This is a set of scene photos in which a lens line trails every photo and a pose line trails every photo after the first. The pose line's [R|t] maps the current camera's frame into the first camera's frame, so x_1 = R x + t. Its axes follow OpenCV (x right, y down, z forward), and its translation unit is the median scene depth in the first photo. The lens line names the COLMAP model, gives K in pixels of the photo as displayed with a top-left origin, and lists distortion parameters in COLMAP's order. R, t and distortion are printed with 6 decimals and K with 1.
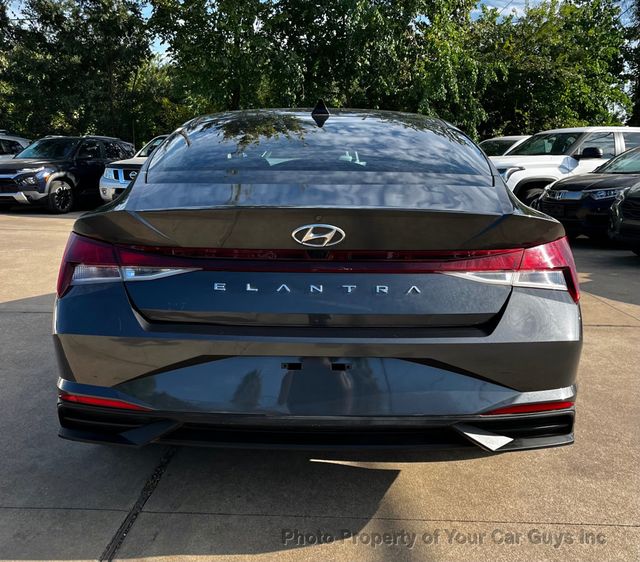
lens RADIAL K [[704.9, 0, 320.0], [0, 704.9, 281.0], [0, 0, 1]] dist [0.055679, -0.076333]
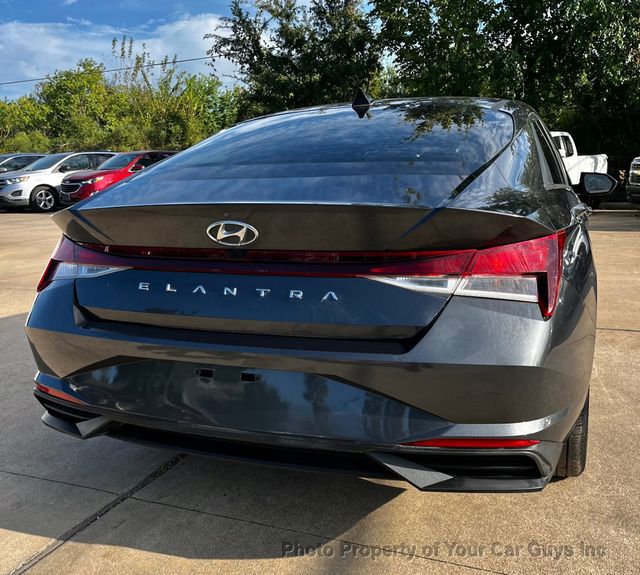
lens RADIAL K [[647.0, 0, 326.0], [0, 647.0, 306.5], [0, 0, 1]] dist [0.034973, -0.025324]
pose [[0.936908, 0.037810, -0.347524, 0.301640], [-0.021633, 0.998499, 0.050315, -0.010777], [0.348905, -0.039622, 0.936320, 0.182913]]
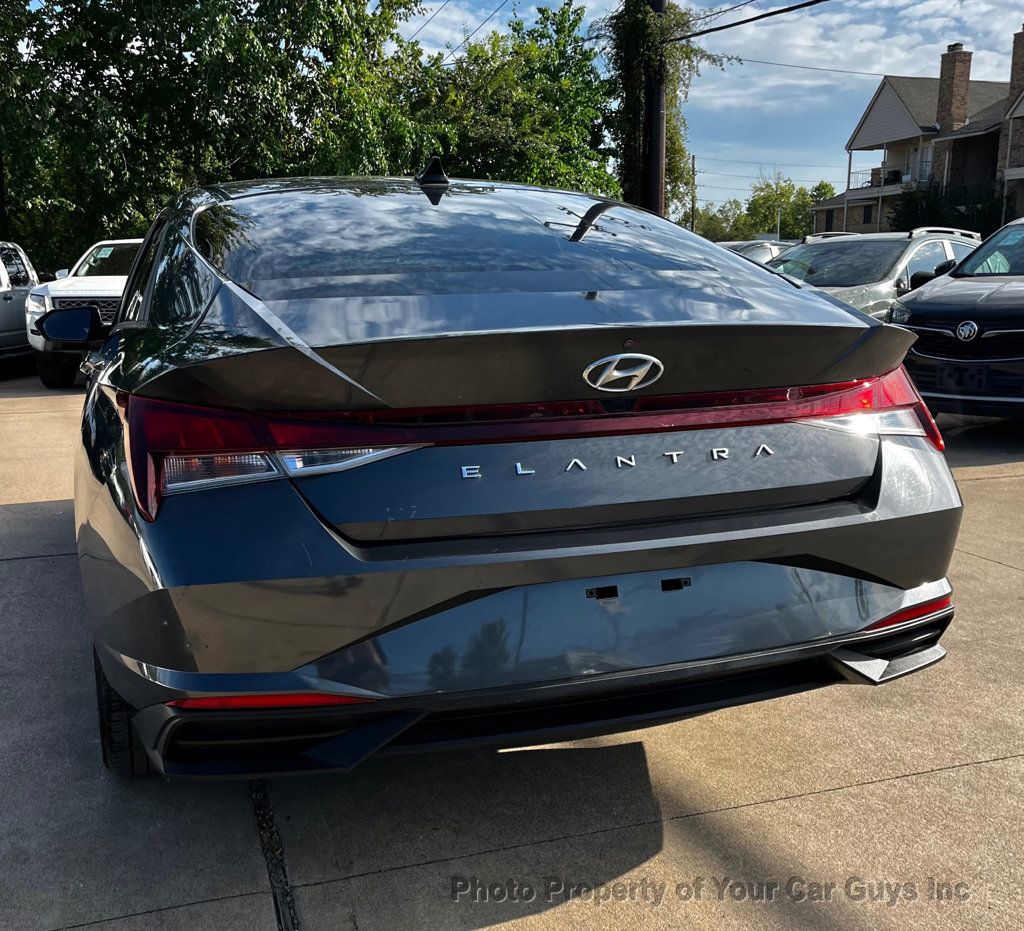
lens RADIAL K [[1089.4, 0, 525.4], [0, 1089.4, 508.7], [0, 0, 1]] dist [0.041656, -0.019912]
pose [[0.937156, -0.096169, 0.335395, -0.298293], [0.084093, 0.995183, 0.050383, -0.002128], [-0.338624, -0.019012, 0.940730, 0.109010]]
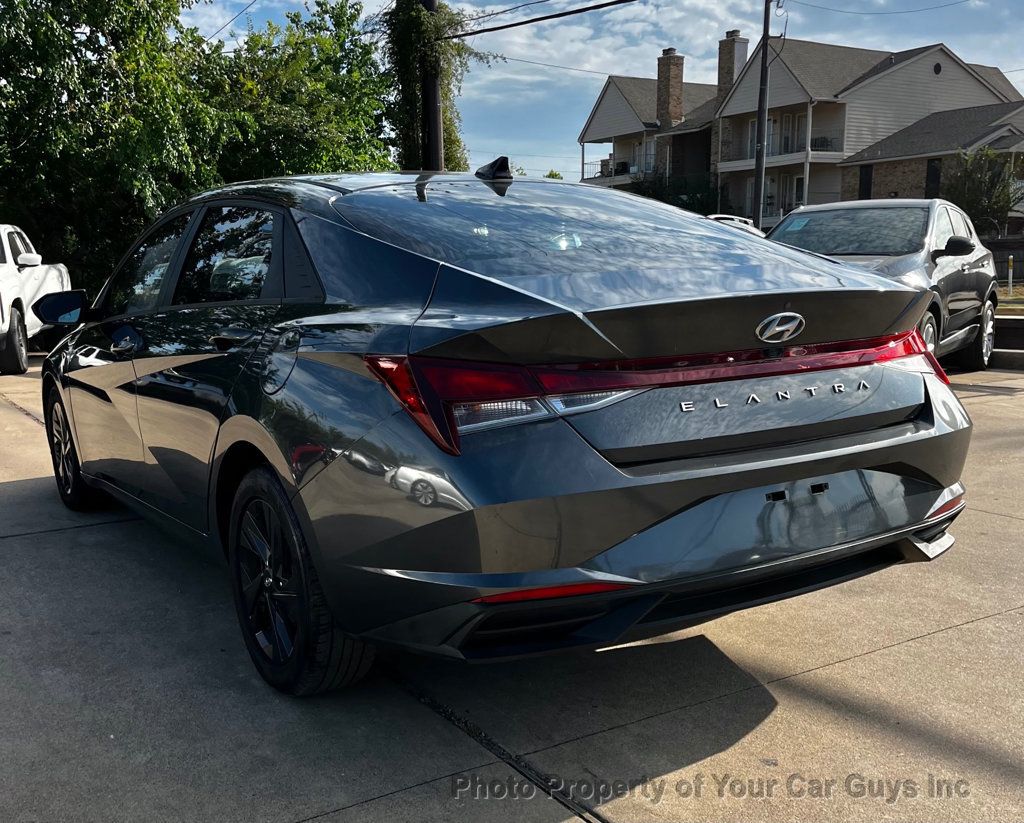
lens RADIAL K [[1054.1, 0, 512.2], [0, 1054.1, 477.8], [0, 0, 1]] dist [0.044261, -0.011247]
pose [[0.838438, -0.140531, 0.526566, -0.664050], [0.124195, 0.990029, 0.066469, -0.010829], [-0.530657, 0.009667, 0.847532, 0.112513]]
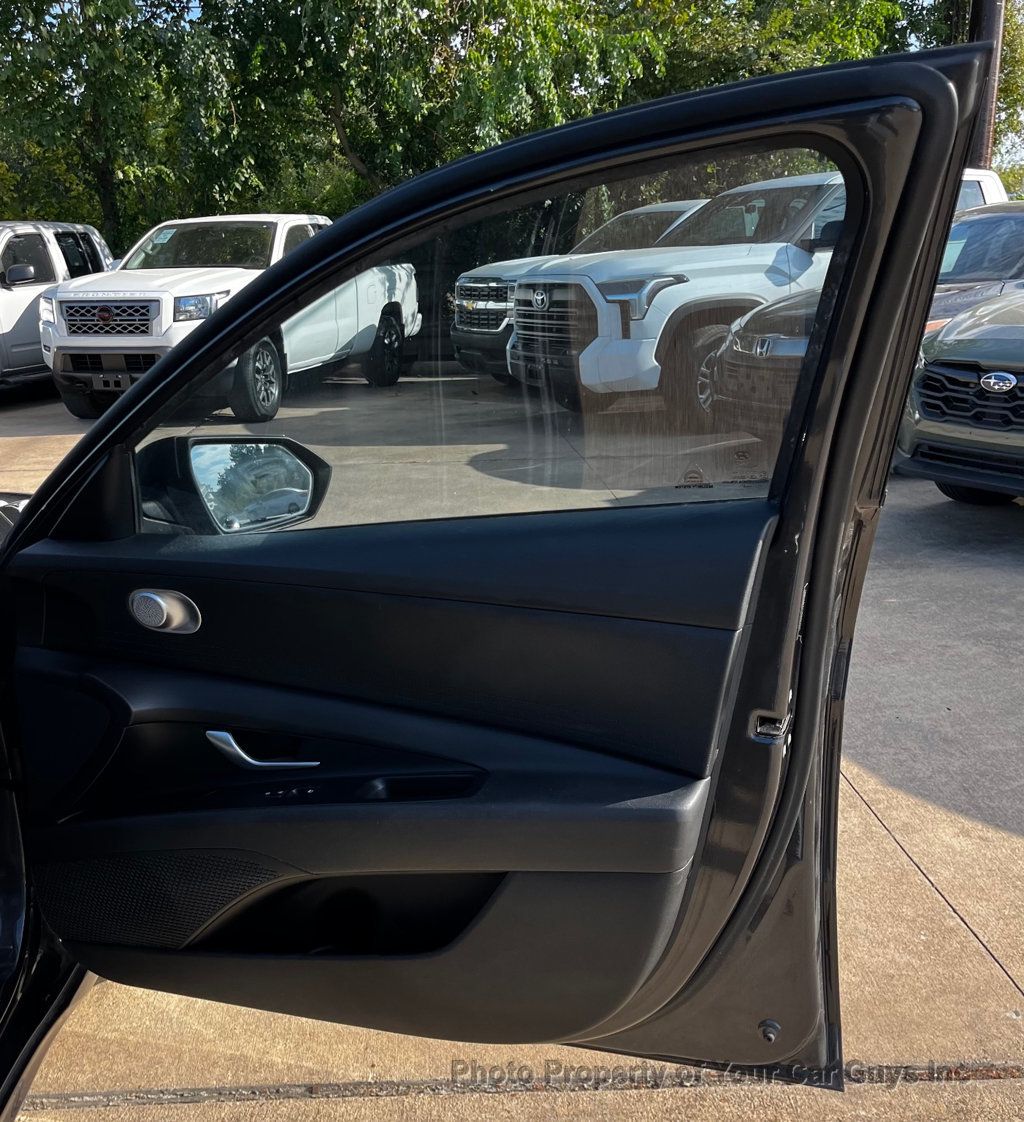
lens RADIAL K [[1145.0, 0, 464.2], [0, 1145.0, 631.4], [0, 0, 1]] dist [0.049880, -0.076941]
pose [[0.997647, -0.056317, 0.039112, 0.521766], [0.050073, 0.988091, 0.145496, -0.253264], [-0.046840, -0.143195, 0.988585, 1.313531]]
